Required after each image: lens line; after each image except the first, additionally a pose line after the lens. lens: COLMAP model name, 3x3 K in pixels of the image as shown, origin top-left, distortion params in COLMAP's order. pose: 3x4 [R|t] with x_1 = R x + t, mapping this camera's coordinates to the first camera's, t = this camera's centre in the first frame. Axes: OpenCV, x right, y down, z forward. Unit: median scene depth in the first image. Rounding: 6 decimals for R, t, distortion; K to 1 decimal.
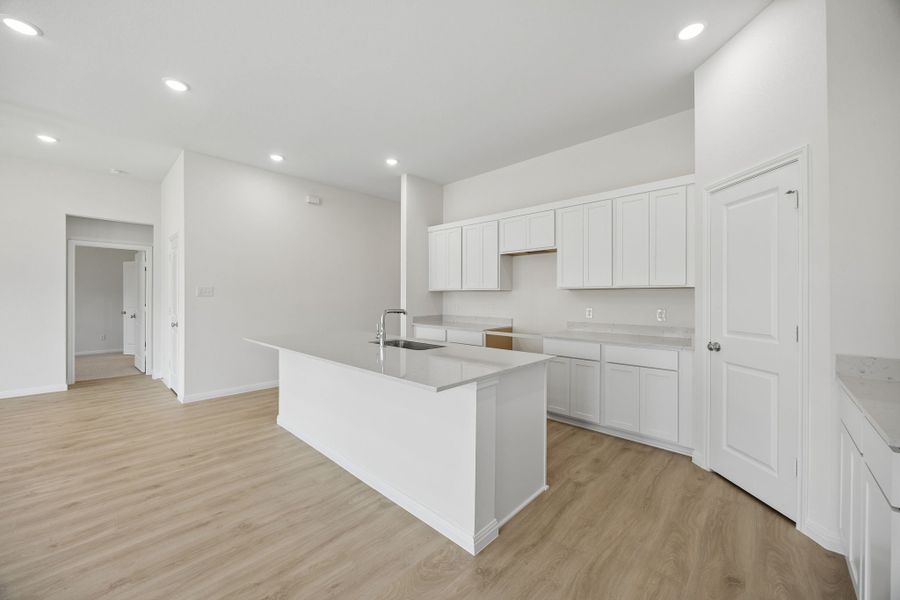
lens RADIAL K [[343.2, 0, 445.5], [0, 343.2, 295.6], [0, 0, 1]] dist [-0.000966, -0.000121]
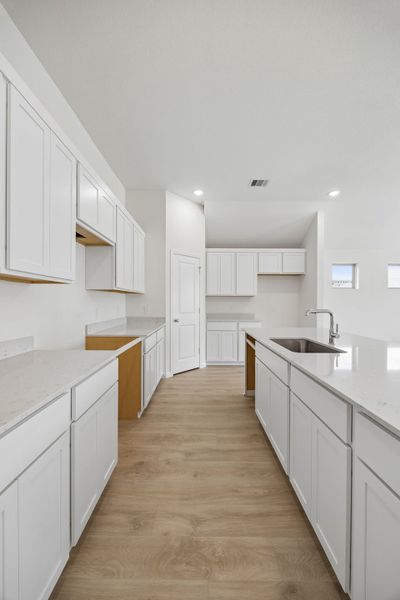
lens RADIAL K [[228.8, 0, 200.1], [0, 228.8, 302.7], [0, 0, 1]] dist [-0.000966, -0.000121]
pose [[-0.693429, -0.007474, 0.720486, -0.429977], [-0.008268, 0.999963, 0.002415, 0.021341], [-0.720478, -0.004283, -0.693465, 1.870088]]
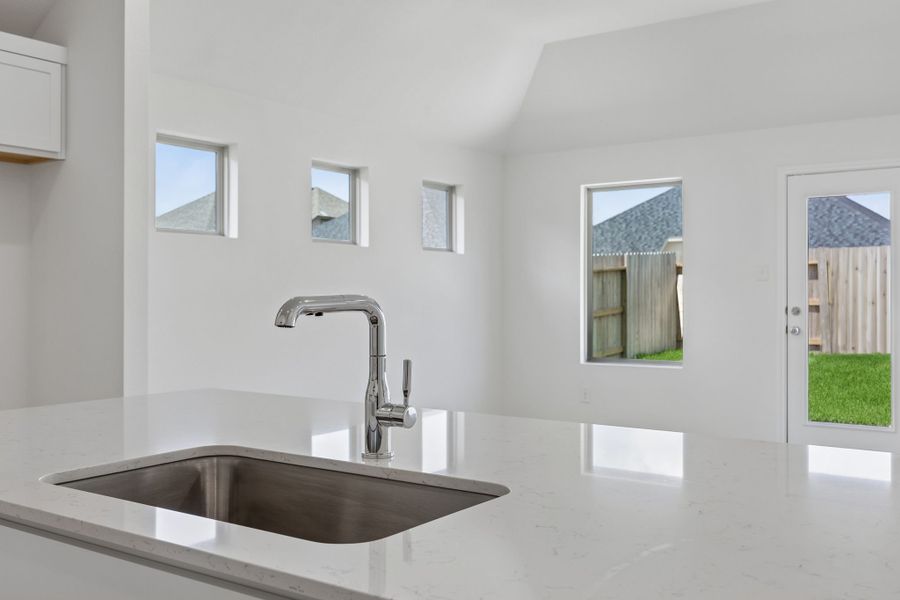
lens RADIAL K [[868.0, 0, 450.0], [0, 868.0, 300.0], [0, 0, 1]] dist [-0.009414, -0.006313]
pose [[-0.988397, -0.002668, -0.151870, -0.147005], [-0.002295, 0.999994, -0.002632, 0.046780], [0.151876, -0.002253, -0.988397, 1.647722]]
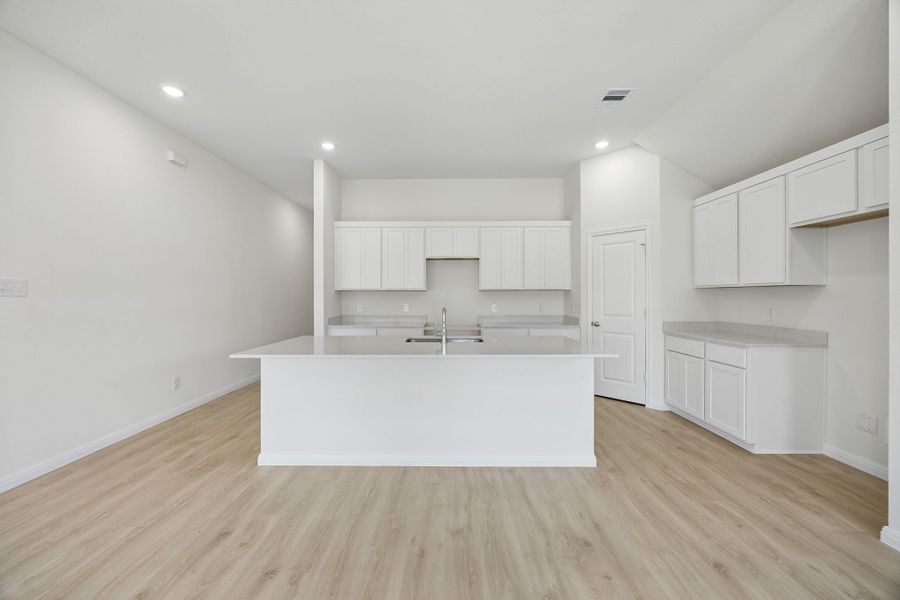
lens RADIAL K [[343.2, 0, 445.5], [0, 343.2, 295.6], [0, 0, 1]] dist [-0.000966, -0.000121]
pose [[0.730202, -0.002240, 0.683227, -0.937712], [0.000726, 0.999997, 0.002502, -0.001459], [-0.683230, -0.001331, 0.730202, 0.229347]]
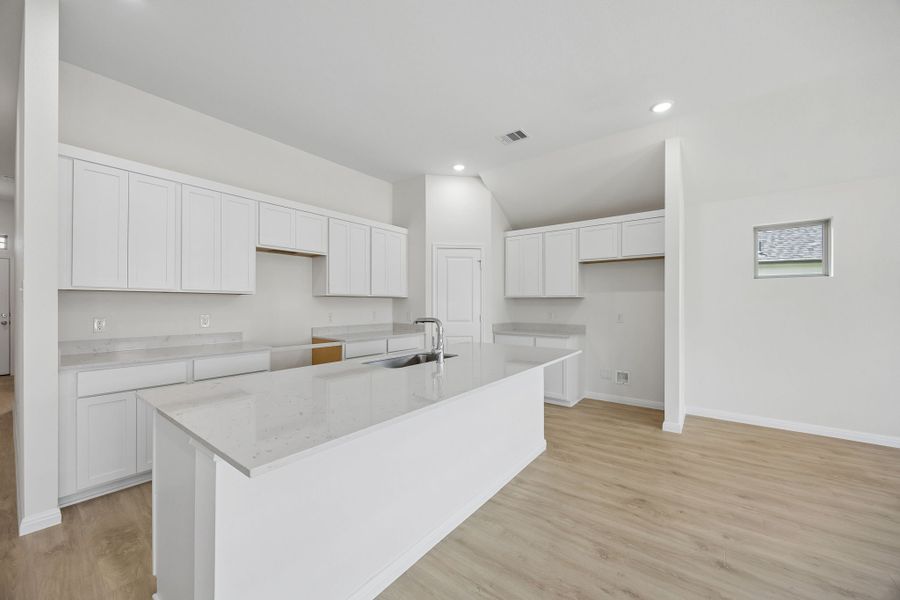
lens RADIAL K [[343.0, 0, 448.7], [0, 343.0, 303.9], [0, 0, 1]] dist [-0.001886, -0.000219]
pose [[-0.112740, -0.001306, 0.993624, -1.063737], [-0.005071, 0.999987, 0.000739, 0.004211], [-0.993612, -0.004955, -0.112746, 1.114612]]
